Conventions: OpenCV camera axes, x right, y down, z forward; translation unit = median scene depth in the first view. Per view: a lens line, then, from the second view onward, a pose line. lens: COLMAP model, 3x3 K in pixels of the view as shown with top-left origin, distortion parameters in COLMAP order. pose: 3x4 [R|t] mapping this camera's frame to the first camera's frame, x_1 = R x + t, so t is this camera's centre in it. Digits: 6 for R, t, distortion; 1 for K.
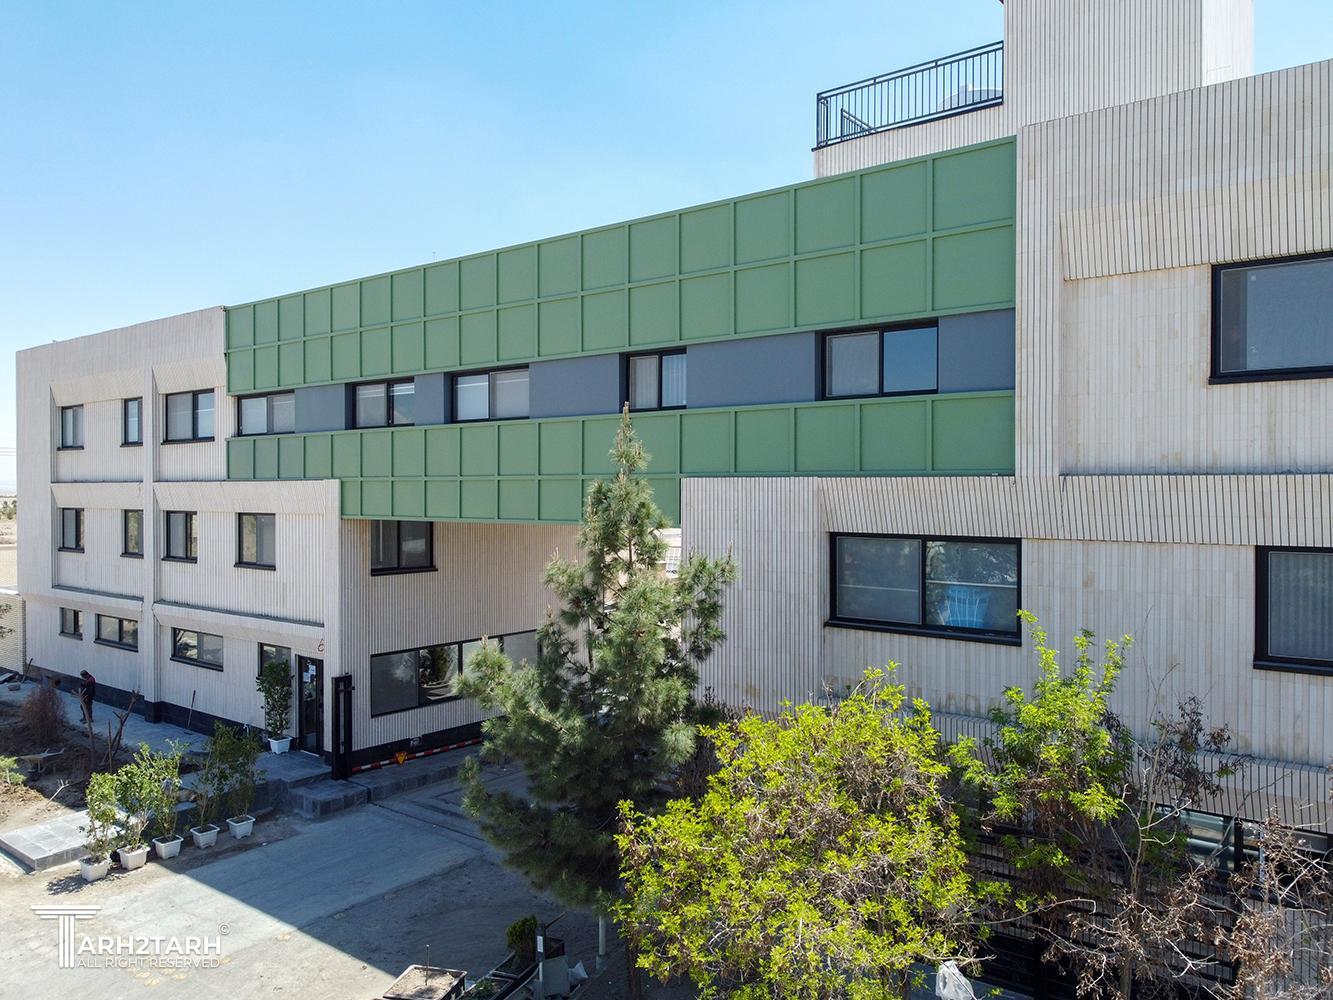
lens RADIAL K [[1016.6, 0, 666.5], [0, 1016.6, 500.0], [0, 0, 1]] dist [0.002271, -0.002693]
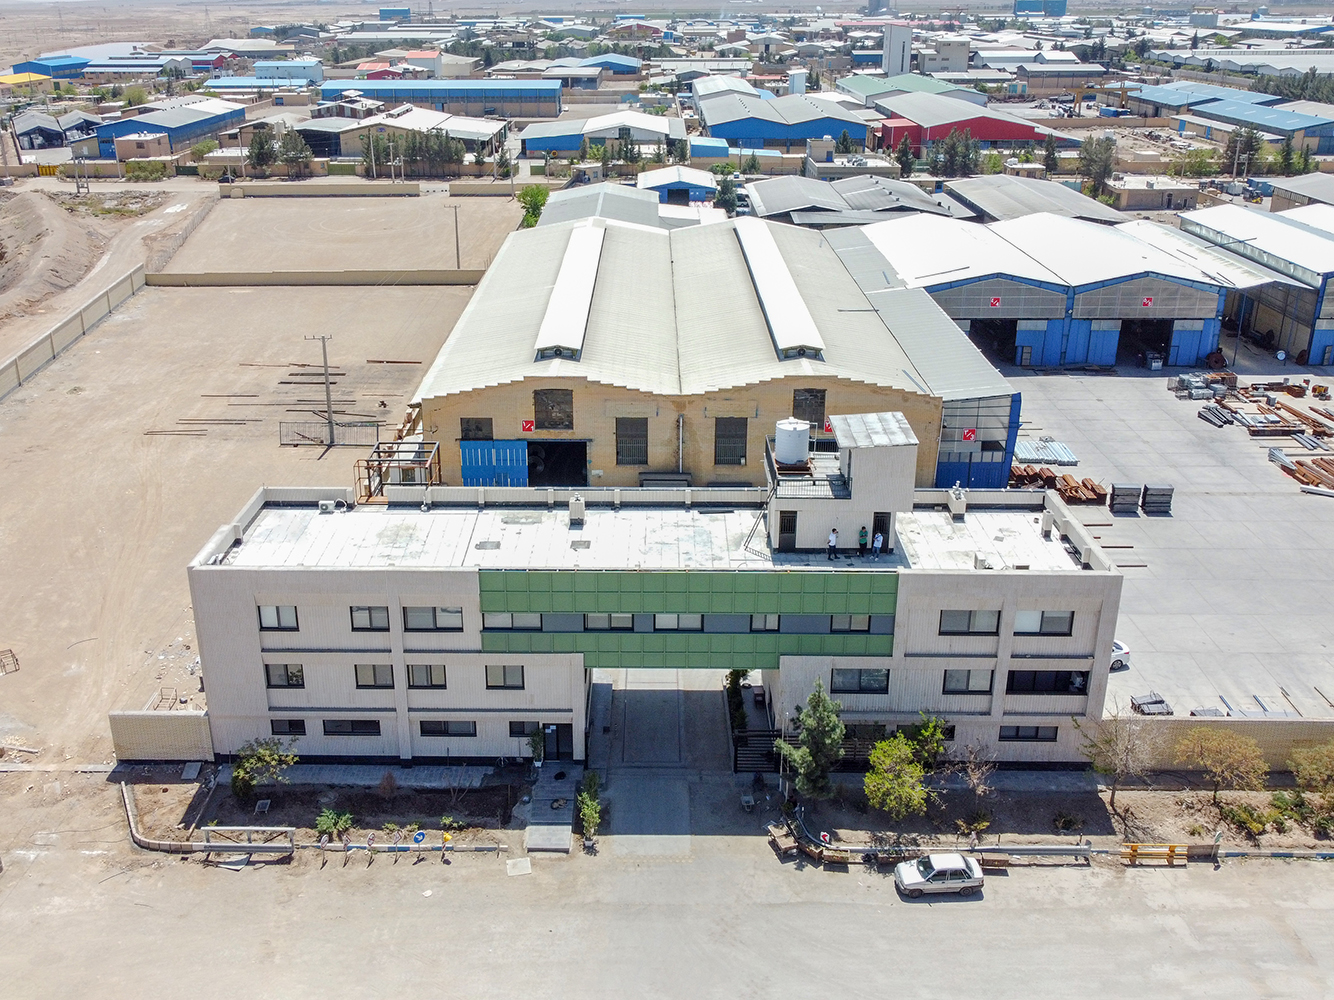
lens RADIAL K [[1248.9, 0, 665.2], [0, 1248.9, 472.6], [0, 0, 1]] dist [0.010309, -0.000960]
pose [[0.788329, -0.221184, 0.574120, -1.871654], [0.004879, 0.935363, 0.353656, -1.524016], [-0.615234, -0.275996, 0.738453, -1.133329]]
